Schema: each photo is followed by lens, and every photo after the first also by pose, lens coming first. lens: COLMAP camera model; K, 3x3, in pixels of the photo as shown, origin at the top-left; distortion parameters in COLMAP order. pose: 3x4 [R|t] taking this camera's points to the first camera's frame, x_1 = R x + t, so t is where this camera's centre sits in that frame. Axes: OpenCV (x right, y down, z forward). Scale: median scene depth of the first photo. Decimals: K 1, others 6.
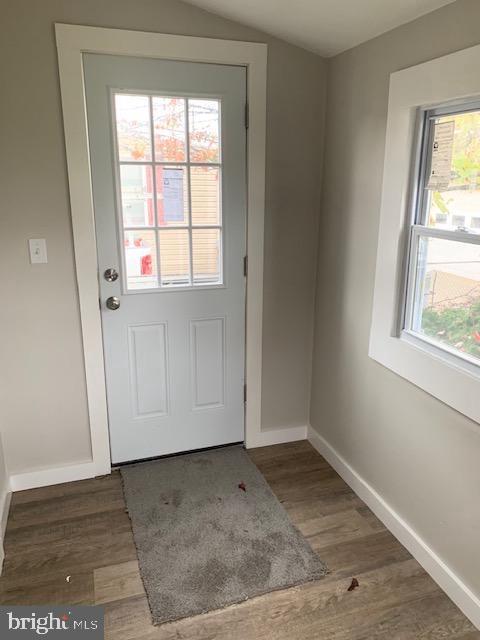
lens RADIAL K [[489.1, 0, 243.8], [0, 489.1, 317.5], [0, 0, 1]] dist [0.034246, -0.050943]
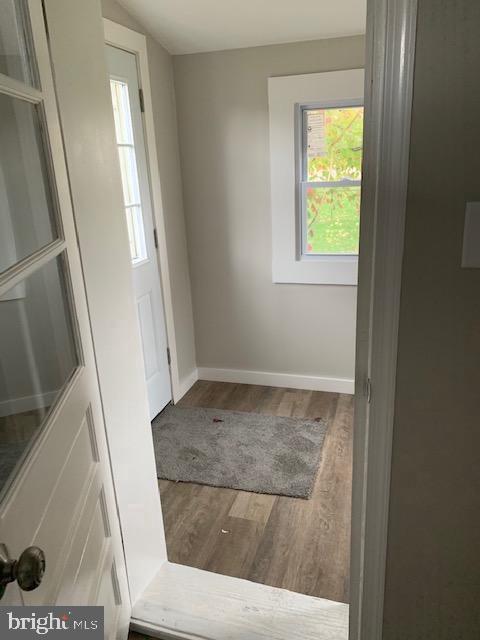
lens RADIAL K [[489.1, 0, 243.8], [0, 489.1, 317.5], [0, 0, 1]] dist [0.034246, -0.050943]
pose [[0.579627, -0.287138, 0.762616, -0.944237], [0.266710, 0.951163, 0.155416, -0.067976], [-0.769999, 0.113314, 0.627903, 0.217181]]
